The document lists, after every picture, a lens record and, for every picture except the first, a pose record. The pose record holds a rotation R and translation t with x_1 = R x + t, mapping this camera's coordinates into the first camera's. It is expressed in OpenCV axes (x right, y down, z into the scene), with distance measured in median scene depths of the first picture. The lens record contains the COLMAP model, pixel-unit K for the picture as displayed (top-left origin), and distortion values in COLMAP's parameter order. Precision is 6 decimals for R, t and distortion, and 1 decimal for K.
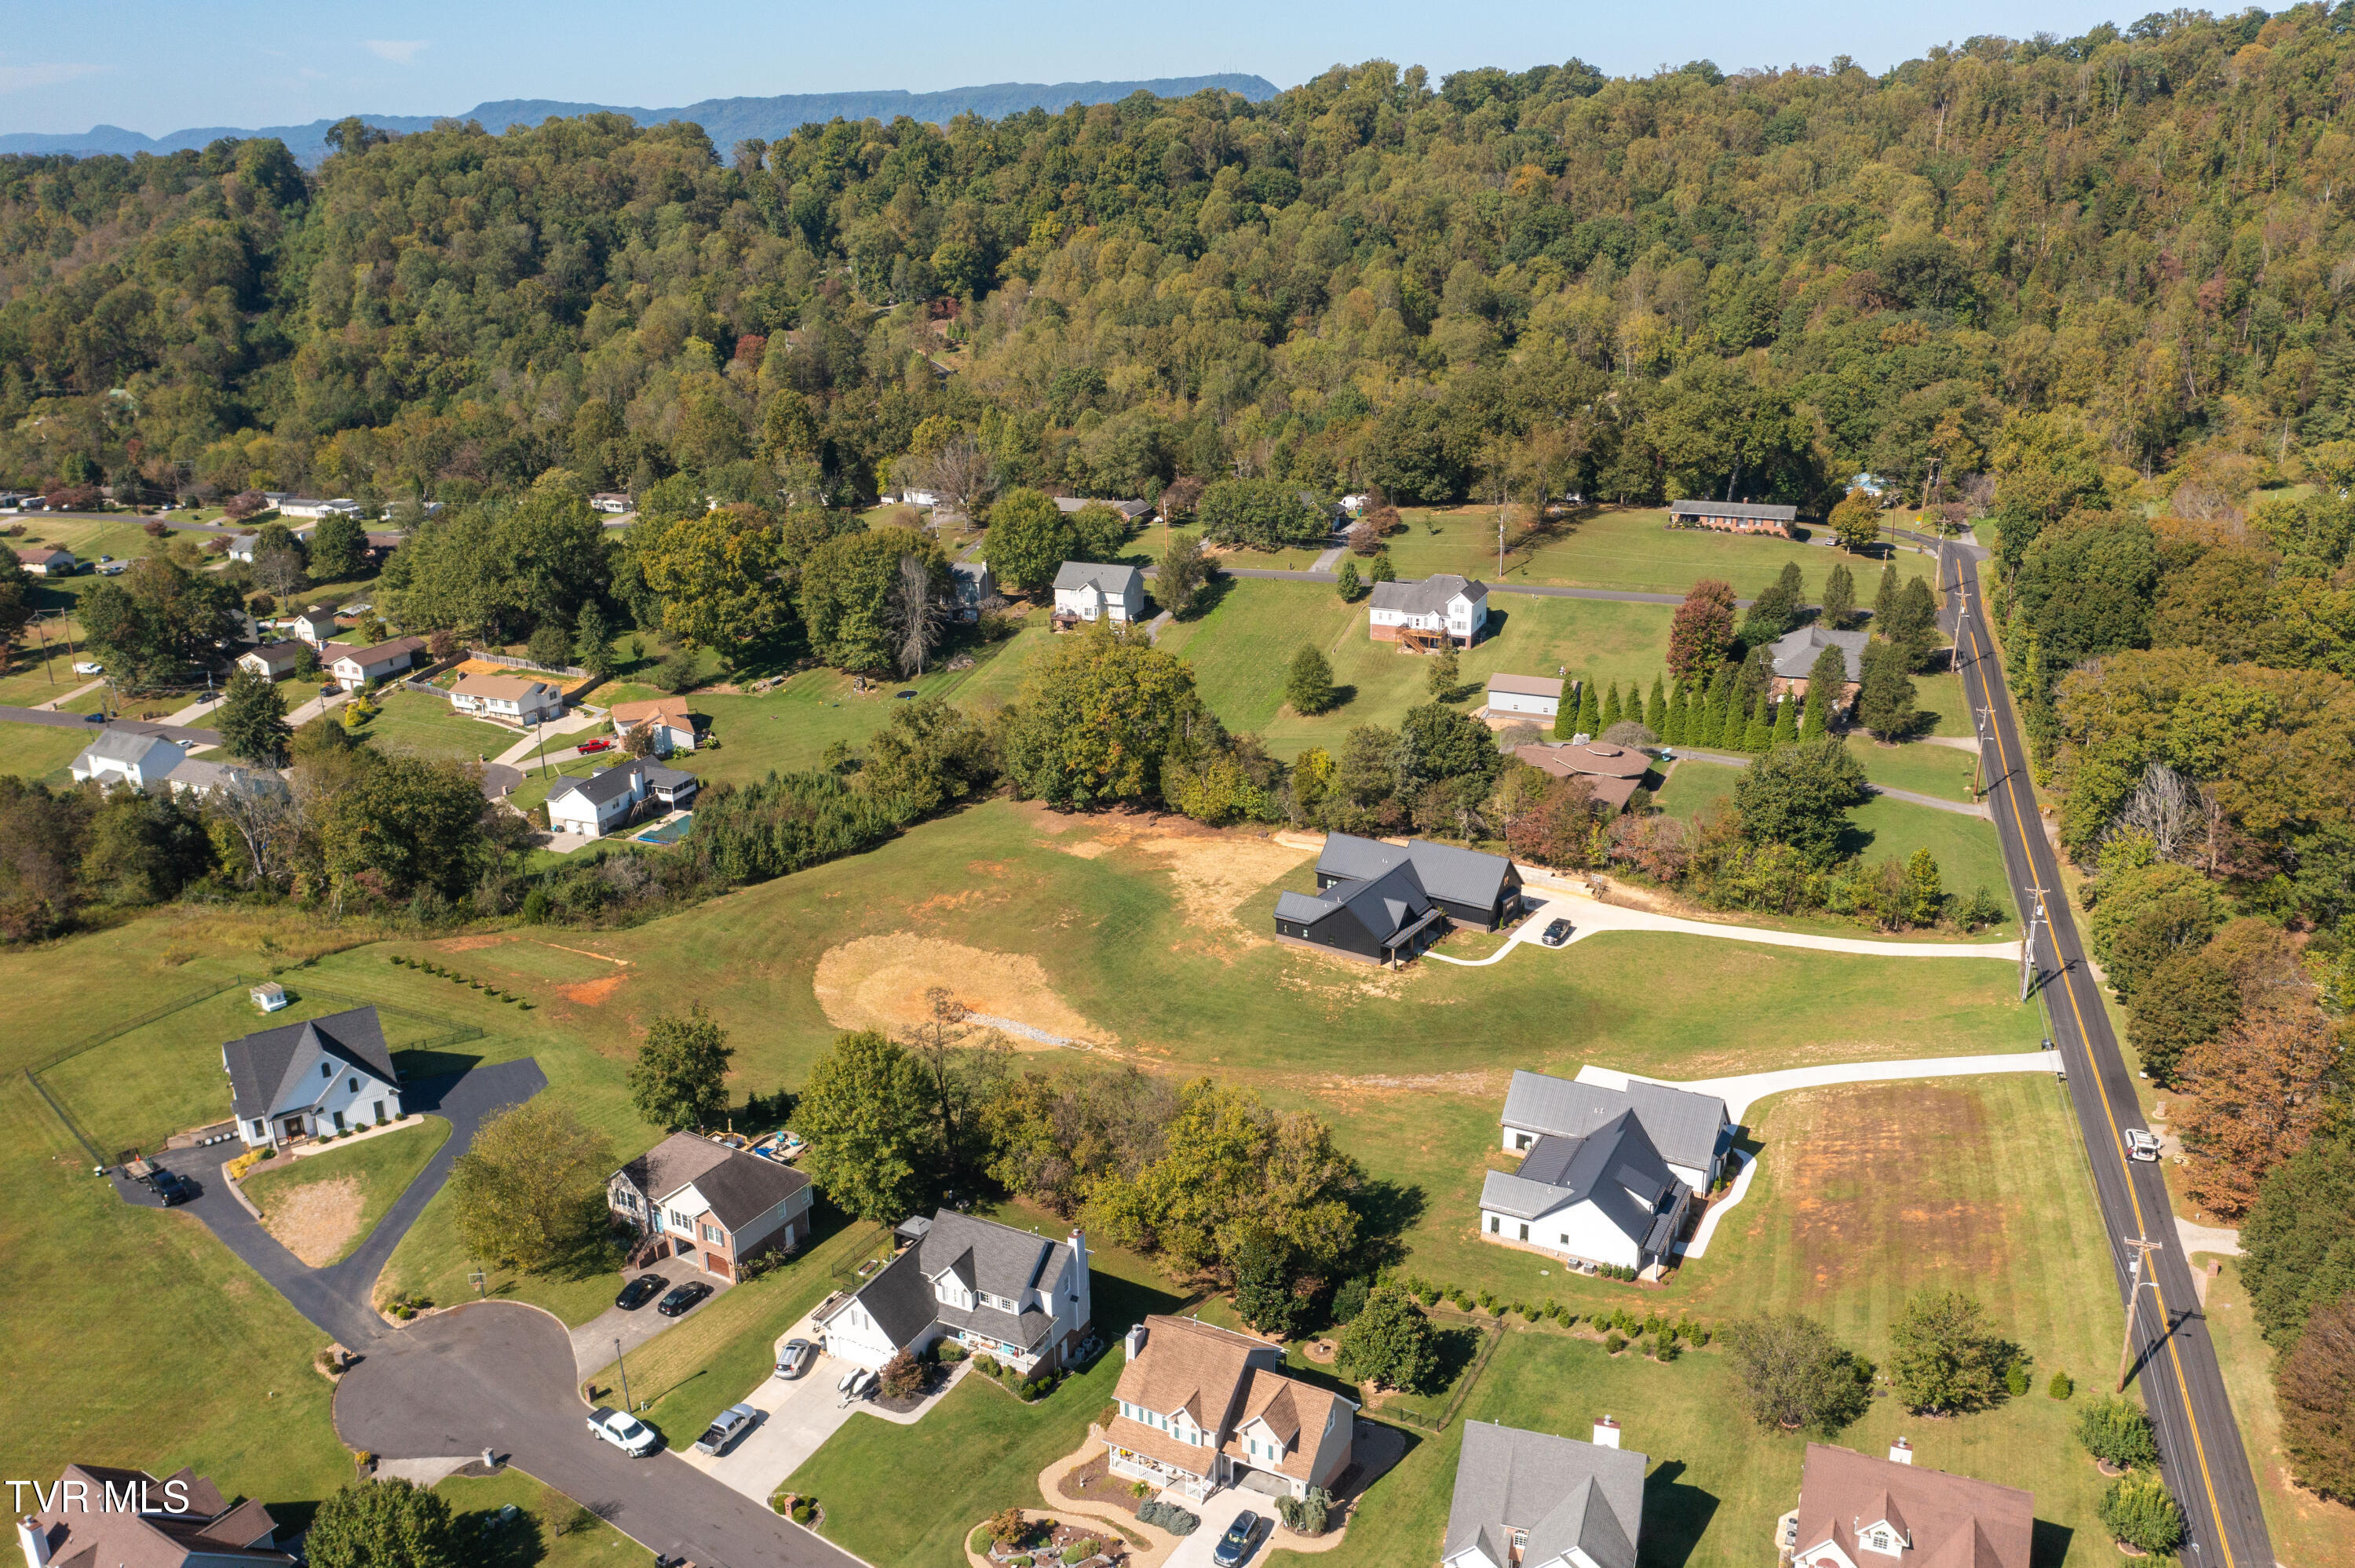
lens RADIAL K [[1853.1, 0, 1177.5], [0, 1853.1, 784.0], [0, 0, 1]] dist [0.000121, 0.005238]
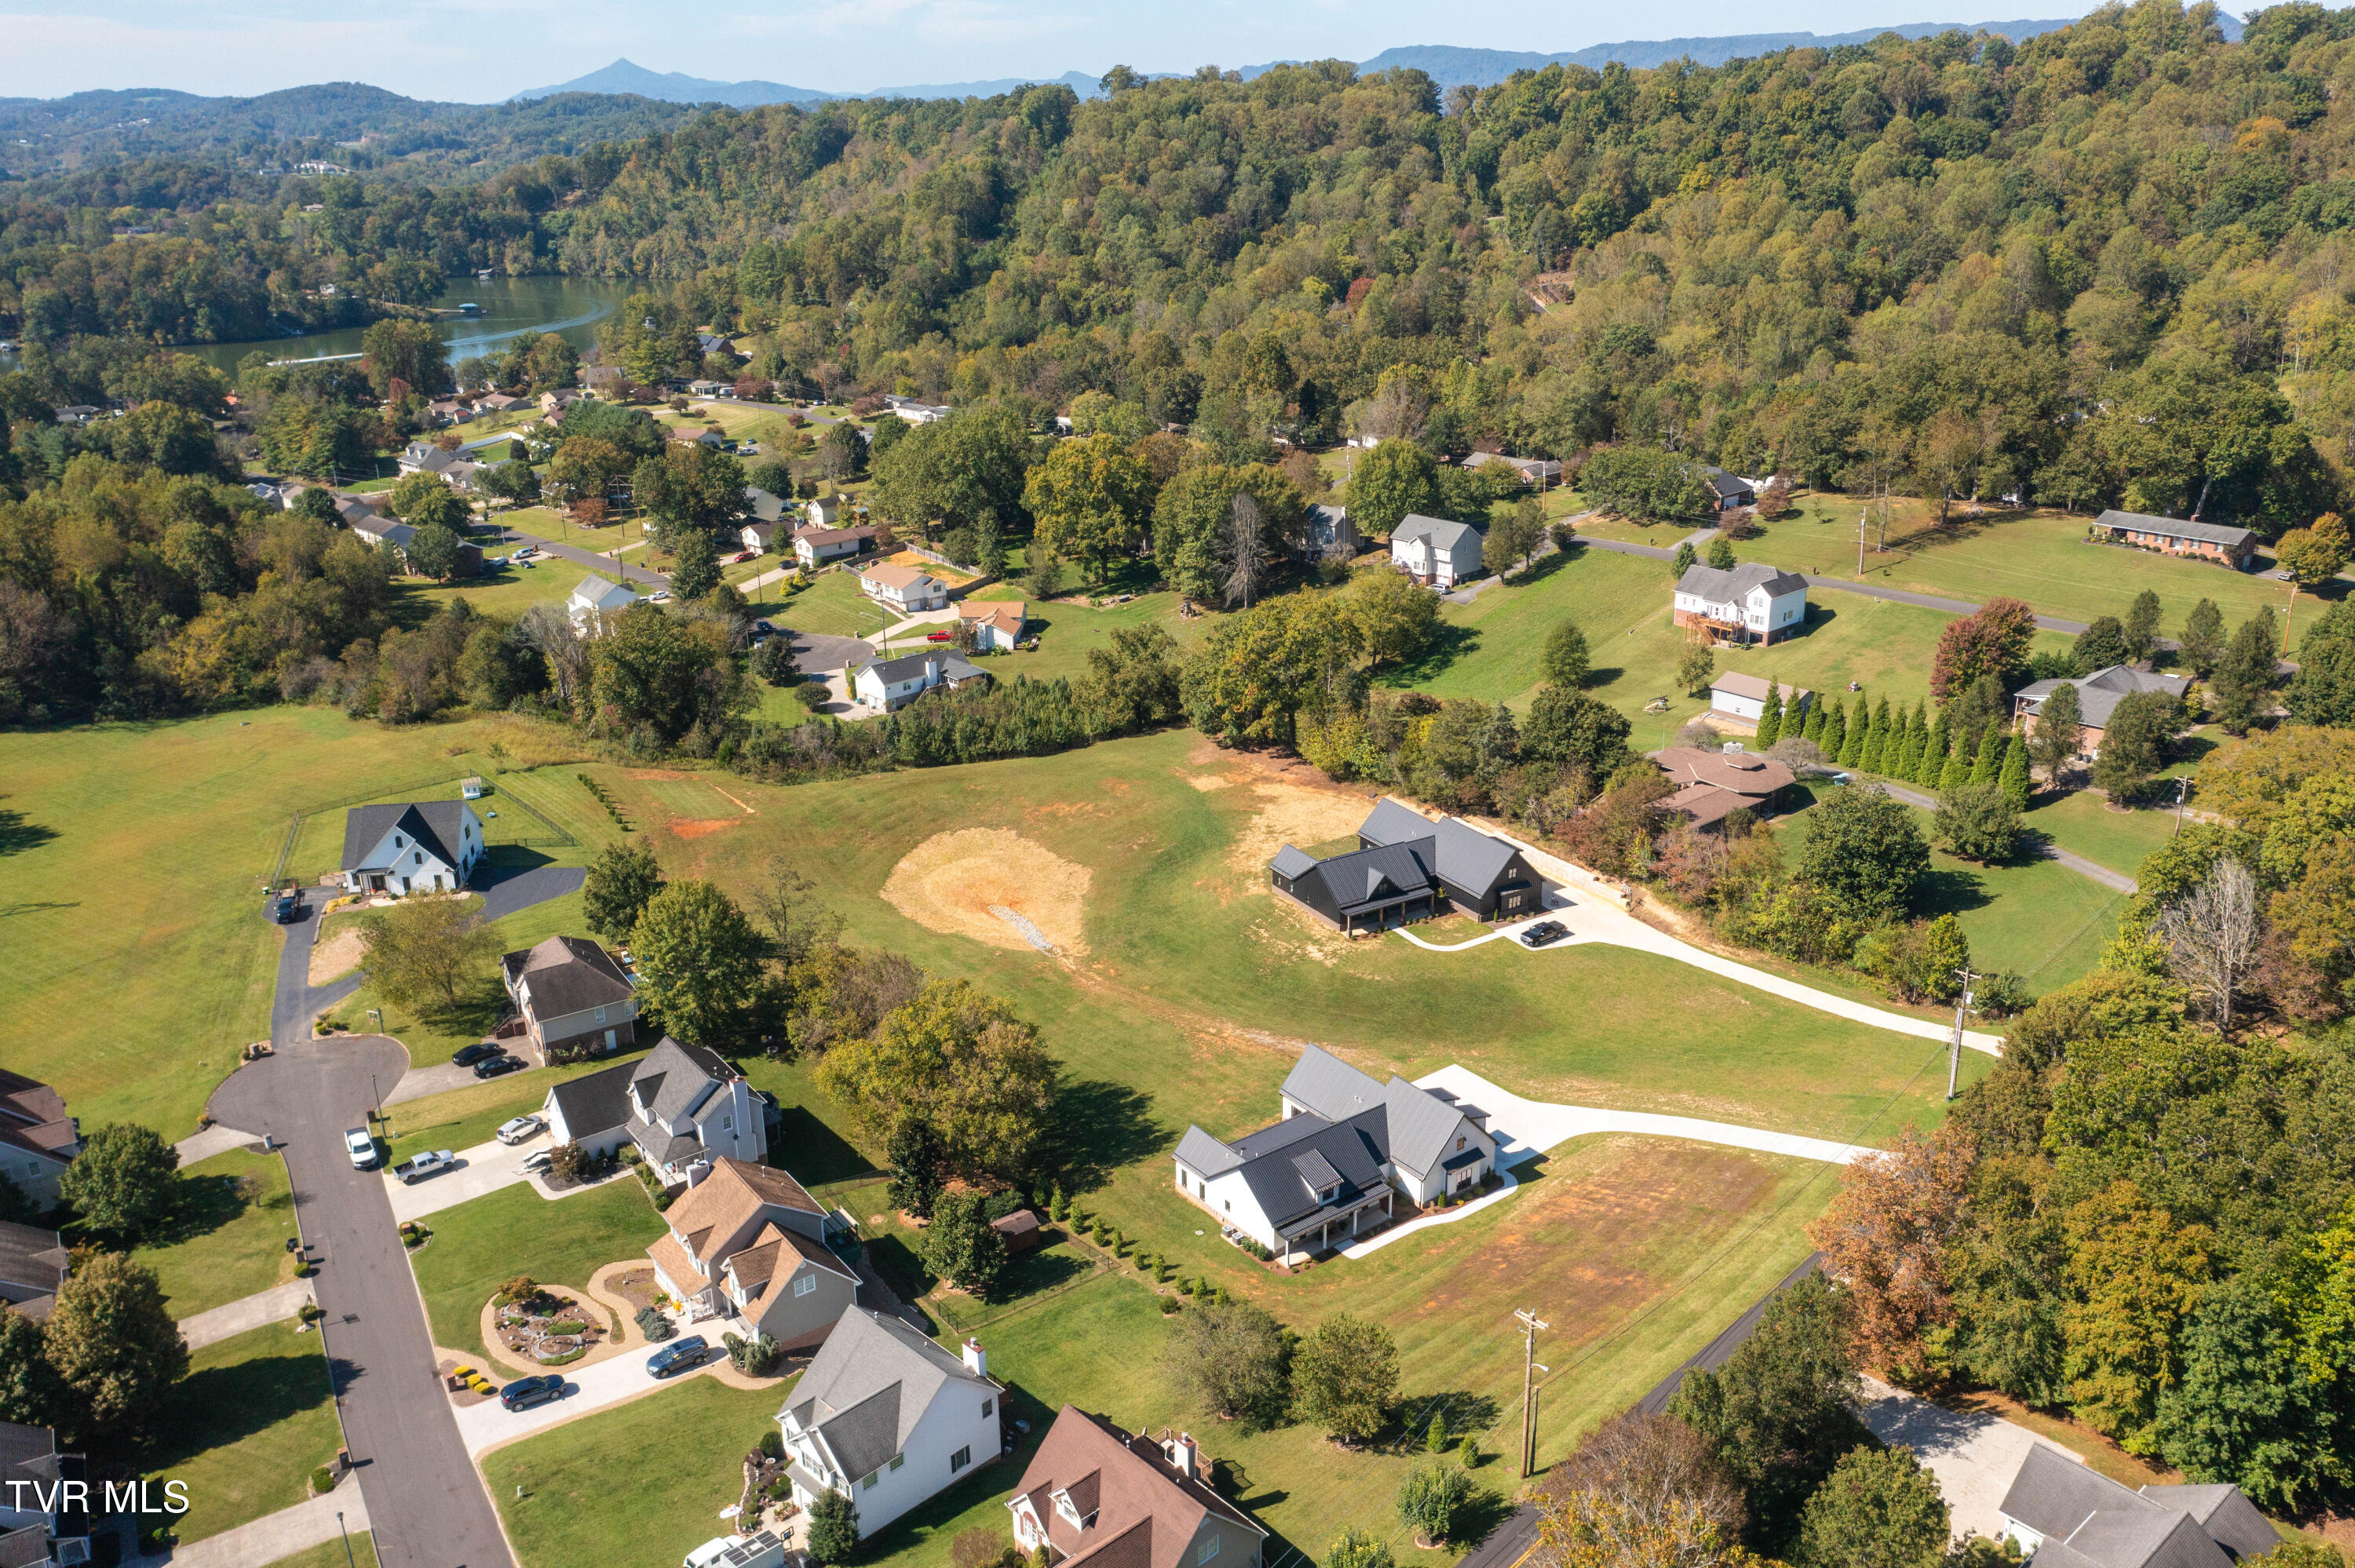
lens RADIAL K [[1853.1, 0, 1177.5], [0, 1853.1, 784.0], [0, 0, 1]] dist [0.000121, 0.005238]
pose [[0.903747, 0.152665, -0.399919, 0.260776], [-0.142107, 0.988259, 0.056122, -0.014683], [0.403792, 0.006111, 0.914830, 0.035854]]
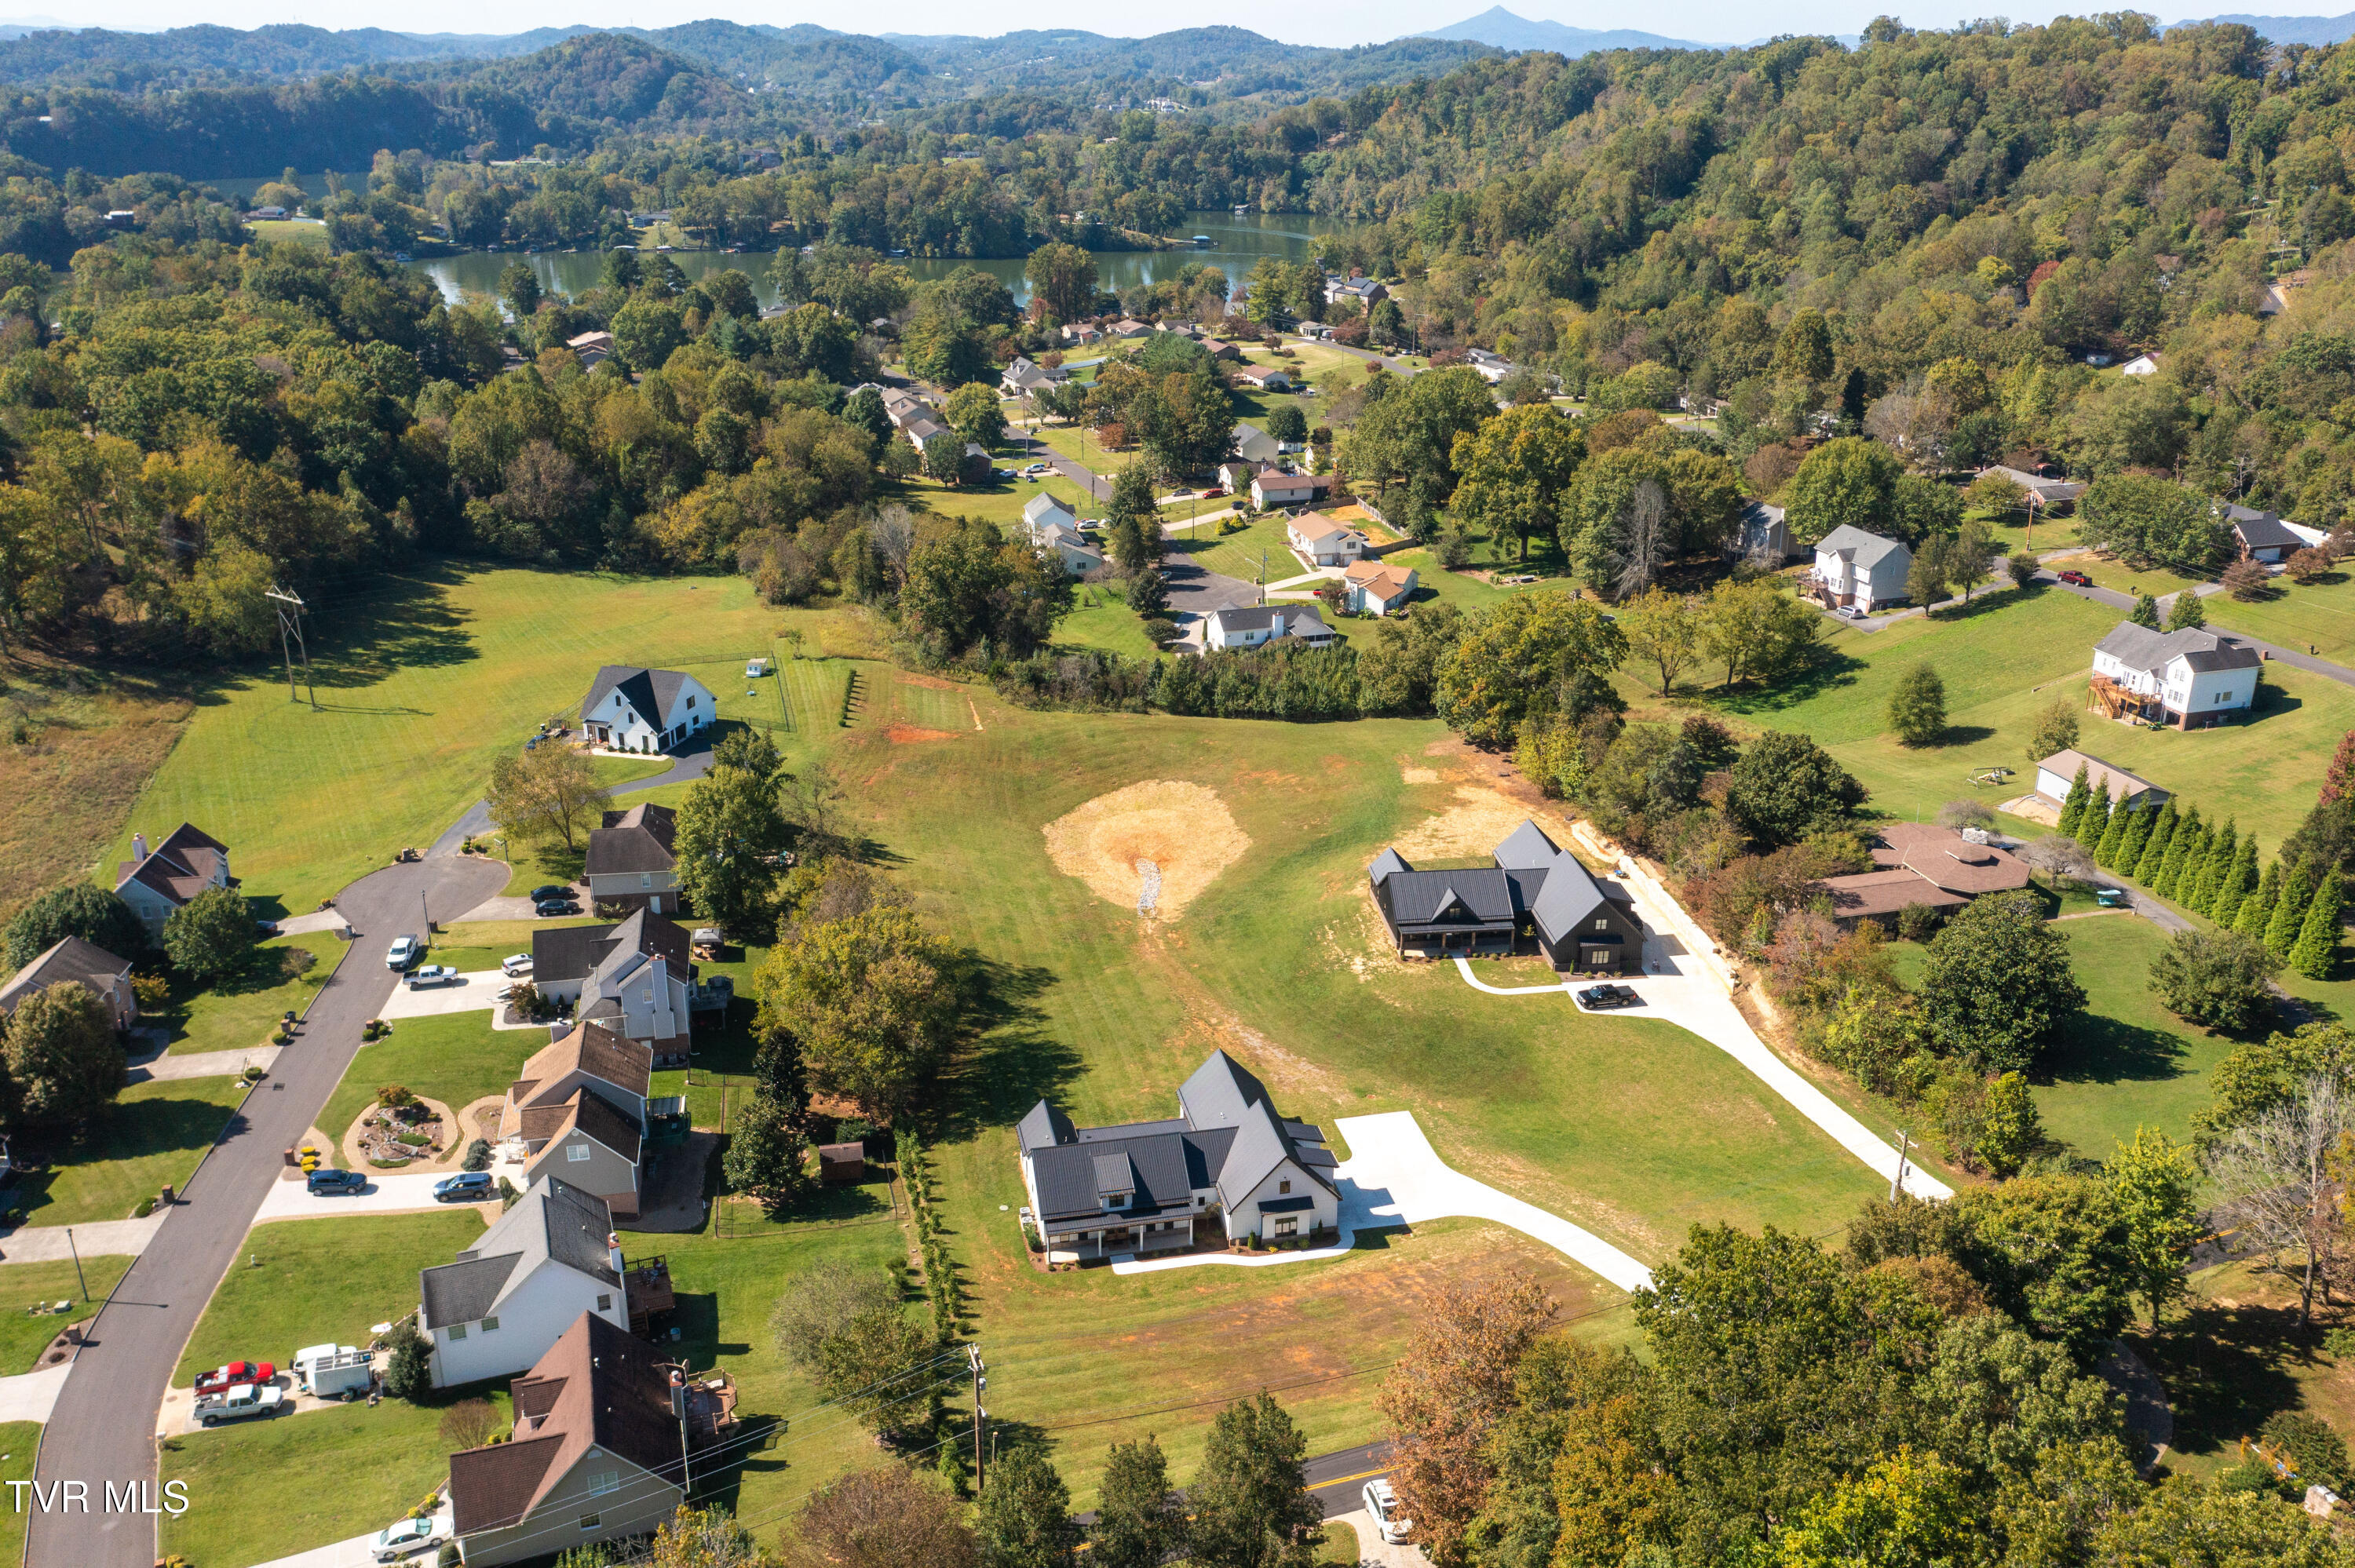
lens RADIAL K [[1885.3, 0, 1169.2], [0, 1885.3, 743.3], [0, 0, 1]] dist [-0.002484, 0.012793]
pose [[0.643587, 0.281878, -0.711576, 0.421452], [-0.265716, 0.954174, 0.137652, -0.061211], [0.717768, 0.100486, 0.688993, 0.167439]]
